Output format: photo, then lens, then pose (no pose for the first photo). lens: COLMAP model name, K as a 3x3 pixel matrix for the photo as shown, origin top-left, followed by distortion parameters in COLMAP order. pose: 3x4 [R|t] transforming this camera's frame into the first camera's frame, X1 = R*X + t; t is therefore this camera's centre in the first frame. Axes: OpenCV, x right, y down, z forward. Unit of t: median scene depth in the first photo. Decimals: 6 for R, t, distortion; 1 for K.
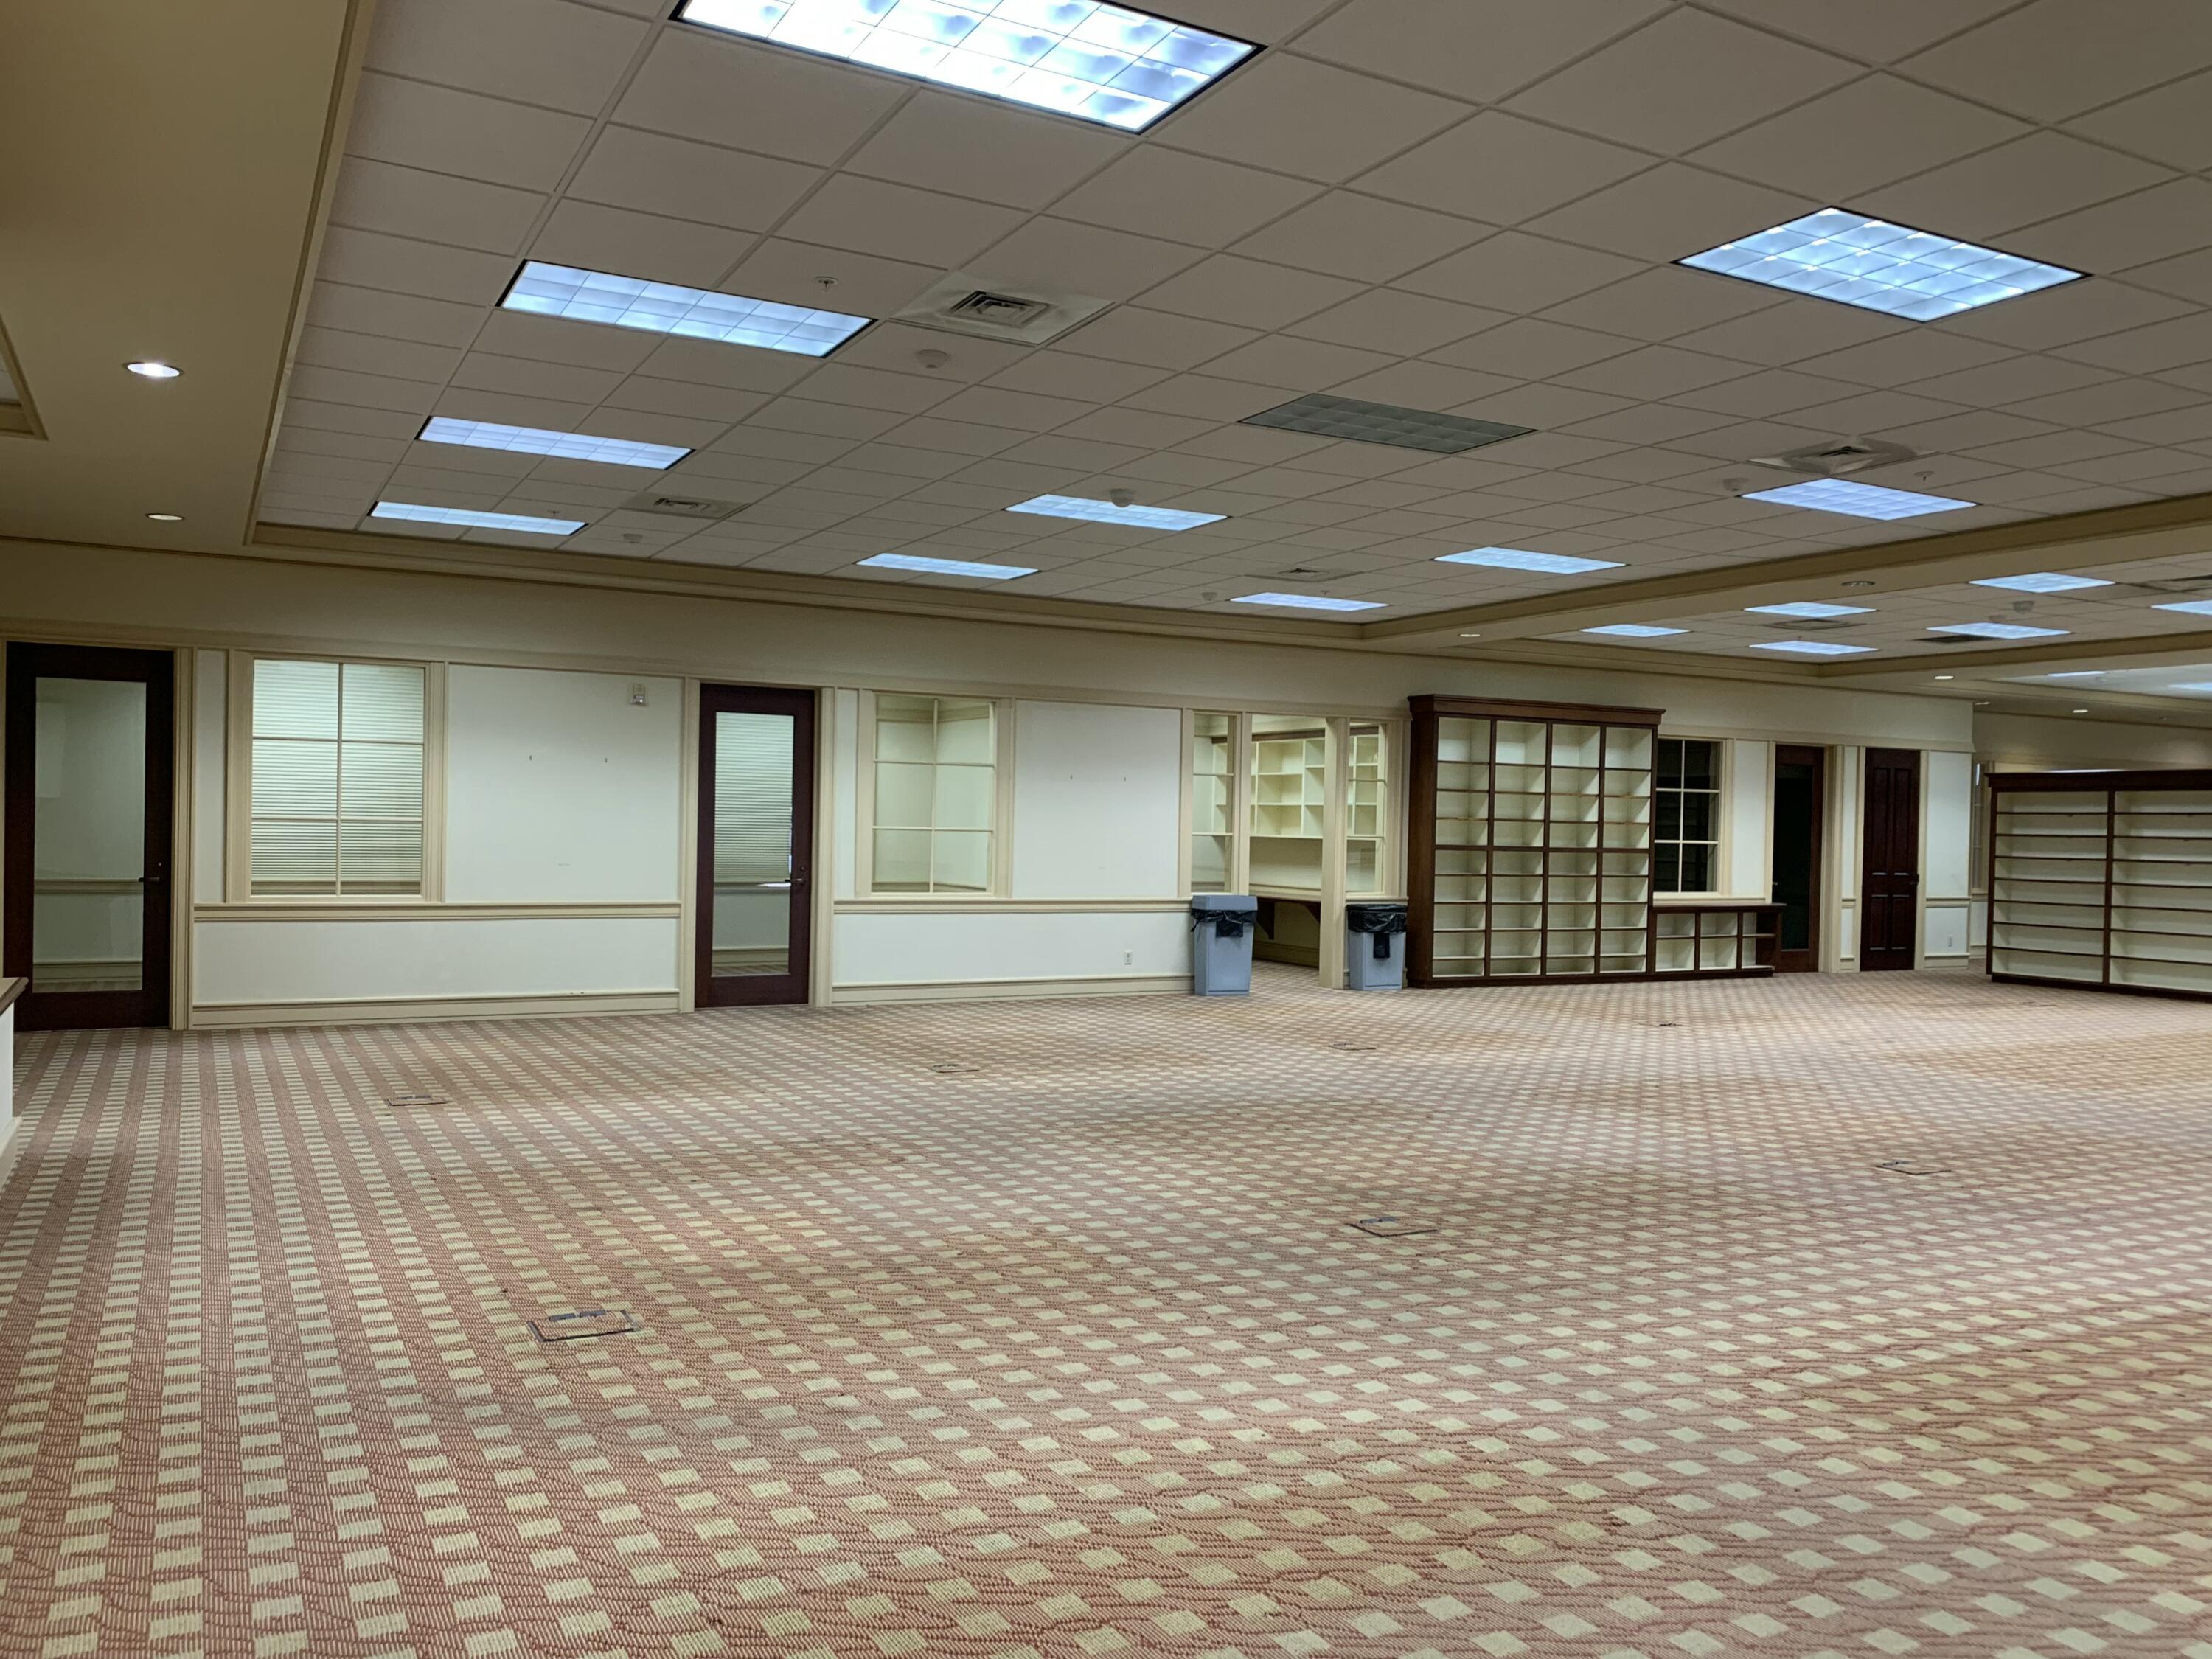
lens RADIAL K [[1694.8, 0, 1107.4], [0, 1694.8, 840.2], [0, 0, 1]] dist [0.038486, -0.041435]
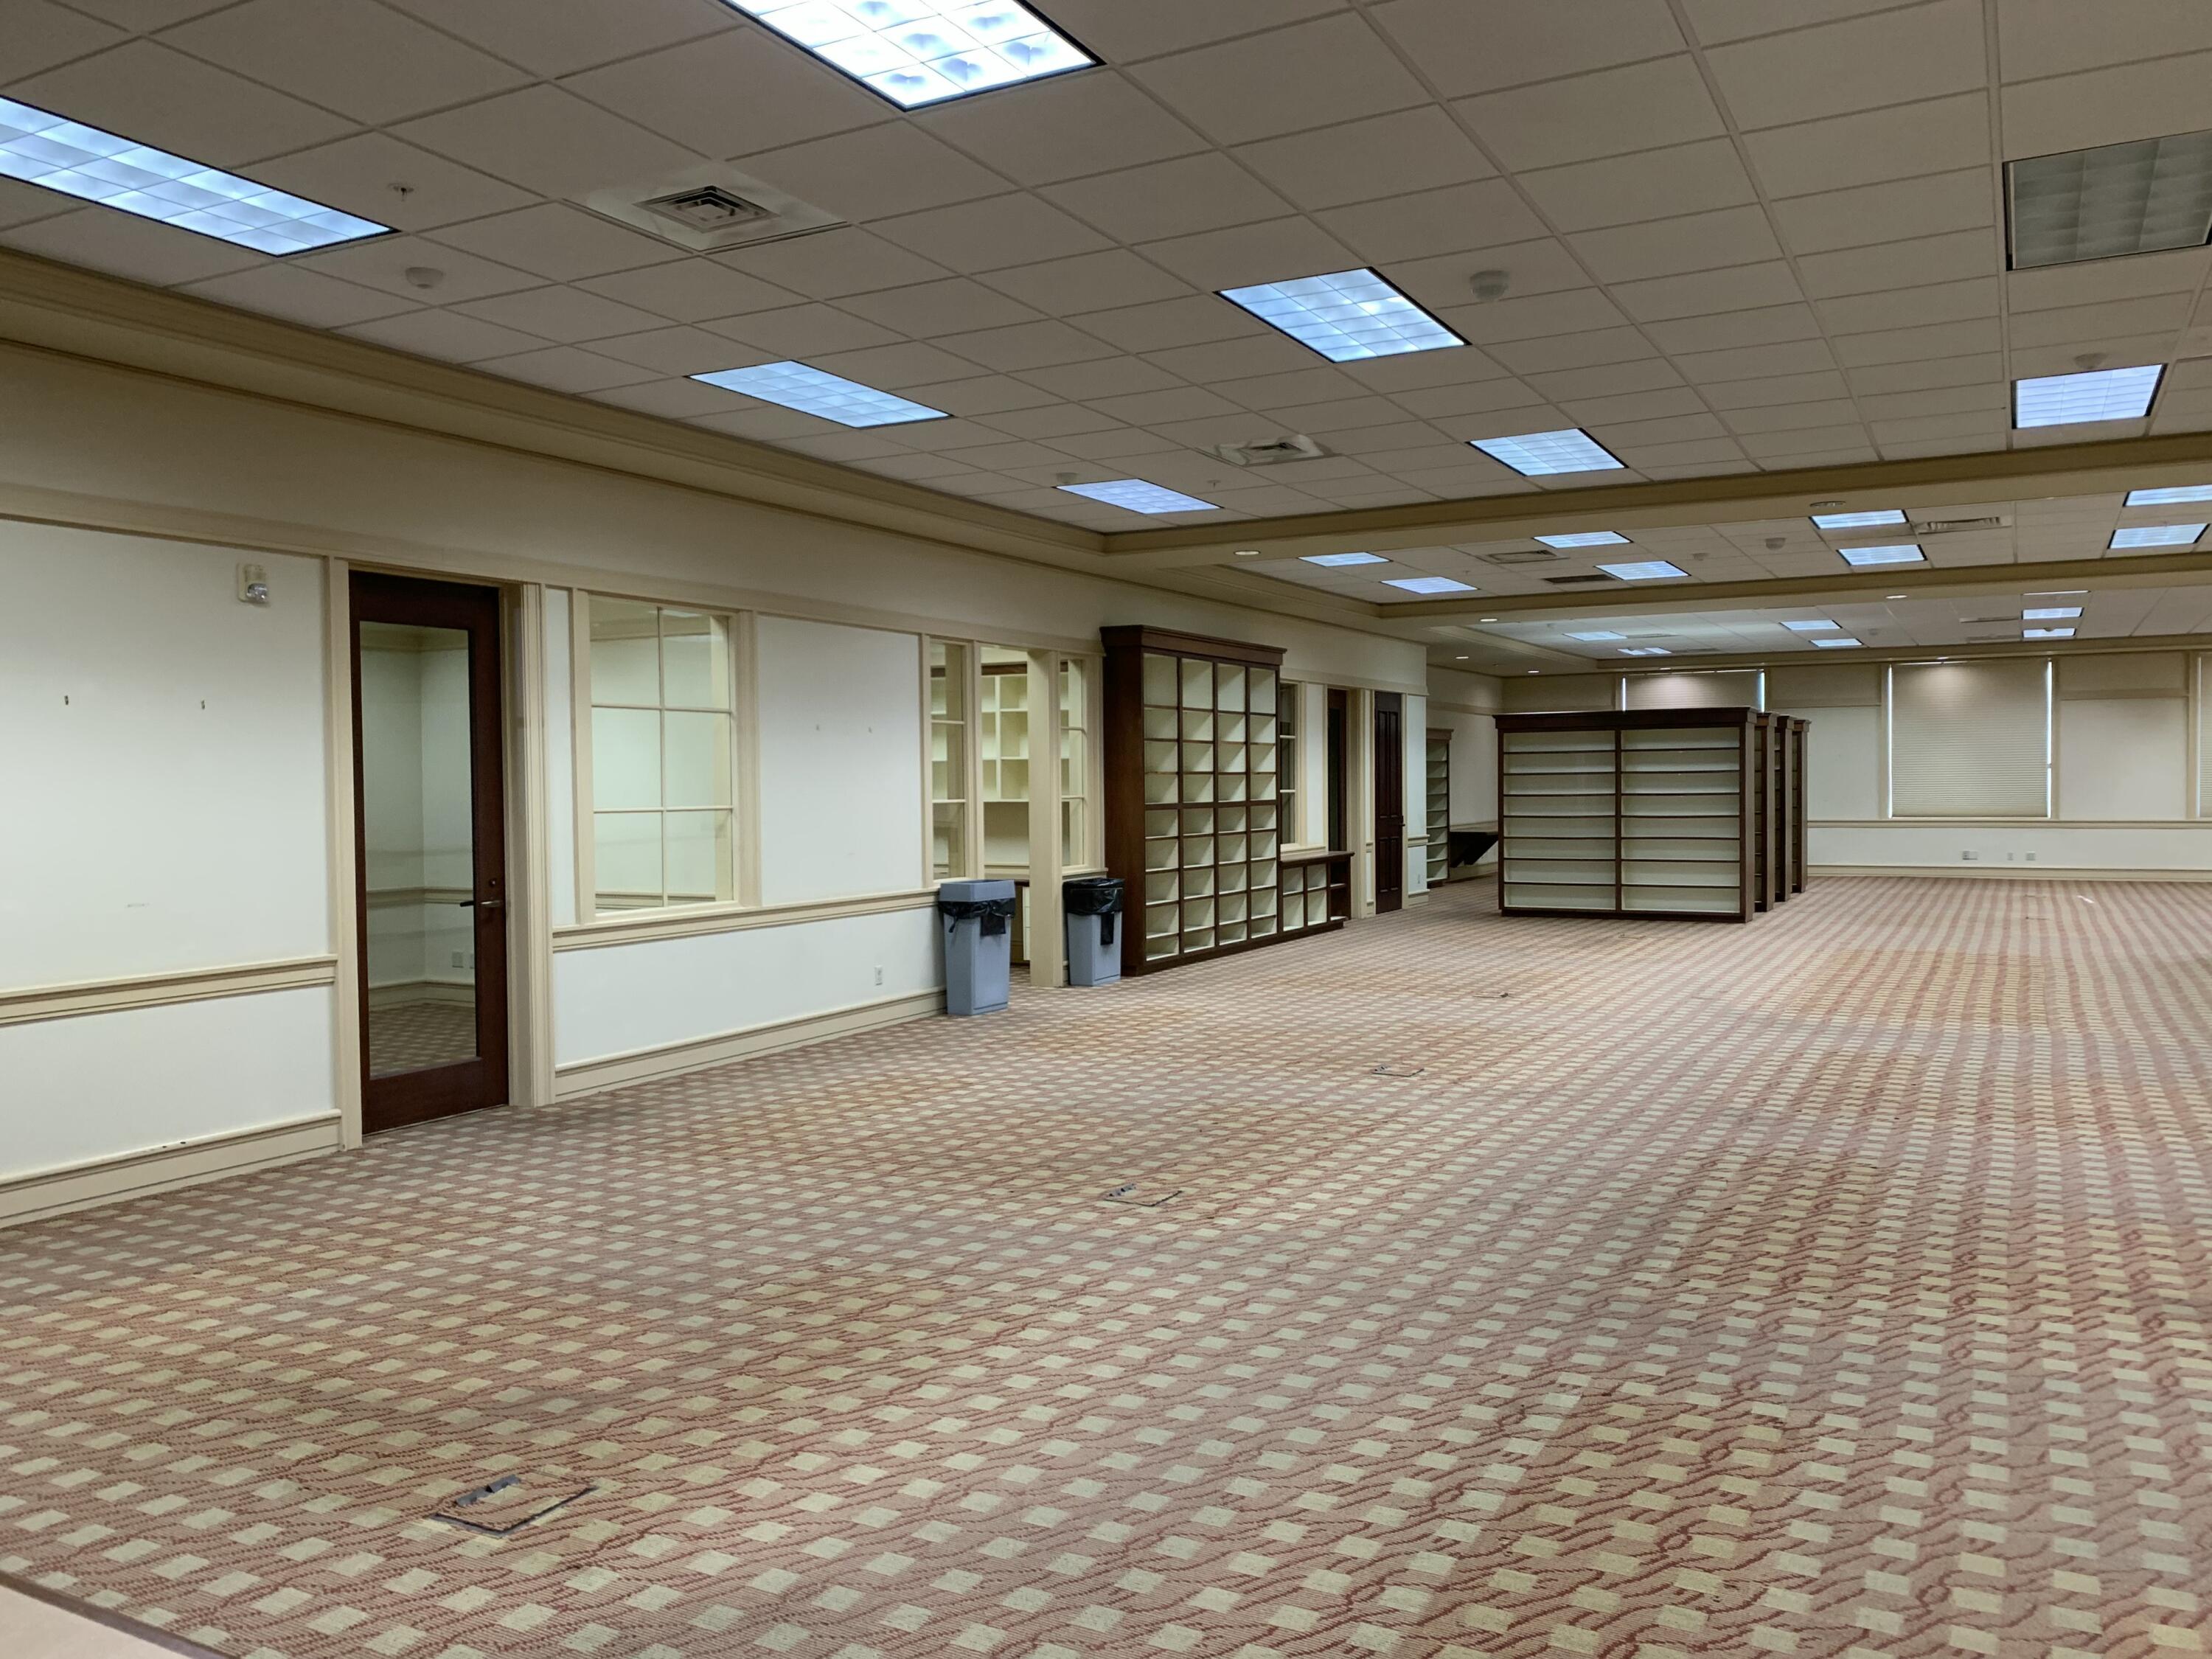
lens RADIAL K [[1694.8, 0, 1112.6], [0, 1694.8, 813.8], [0, 0, 1]] dist [0.038486, -0.041435]
pose [[0.825734, -0.040771, 0.562584, -0.291589], [0.034299, 0.999168, 0.022068, -0.011676], [-0.563016, 0.001074, 0.826446, 0.318434]]
